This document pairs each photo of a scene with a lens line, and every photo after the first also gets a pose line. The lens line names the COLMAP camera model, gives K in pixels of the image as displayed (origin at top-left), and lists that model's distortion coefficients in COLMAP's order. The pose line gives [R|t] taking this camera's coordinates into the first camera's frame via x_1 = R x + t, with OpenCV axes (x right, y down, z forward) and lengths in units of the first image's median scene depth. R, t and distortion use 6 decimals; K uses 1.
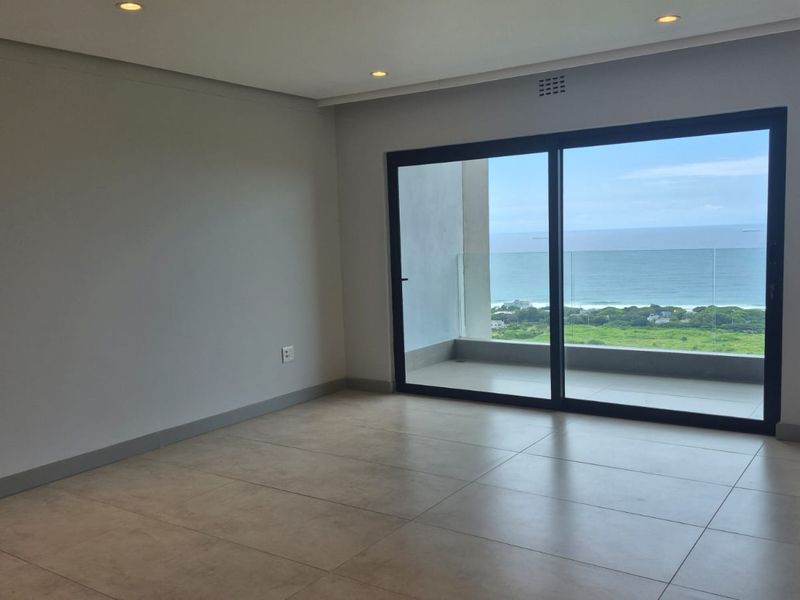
lens RADIAL K [[738.5, 0, 400.0], [0, 738.5, 300.0], [0, 0, 1]] dist [0.127604, -0.182539]
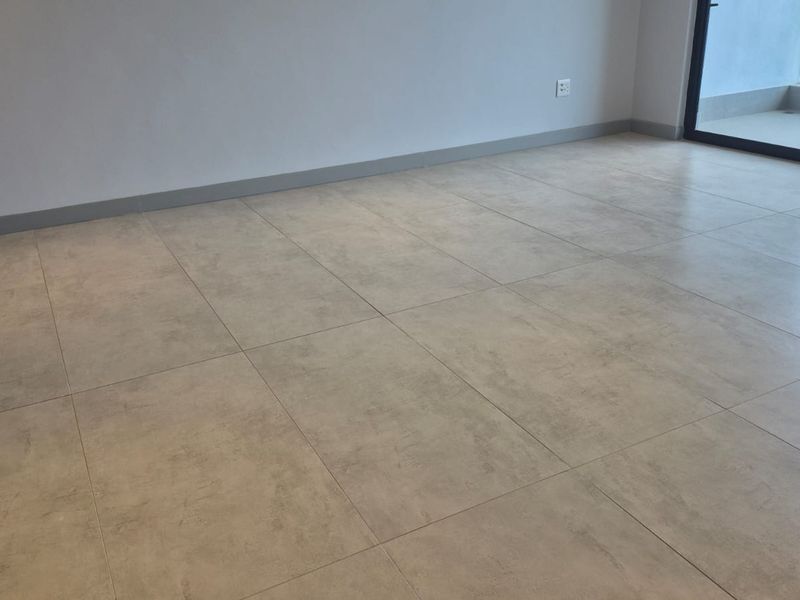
lens RADIAL K [[738.5, 0, 400.0], [0, 738.5, 300.0], [0, 0, 1]] dist [0.127604, -0.182539]
pose [[0.882688, 0.184034, -0.432427, 0.133340], [-0.033116, 0.942207, 0.333391, 0.015849], [0.468791, -0.279960, 0.837769, 0.011064]]
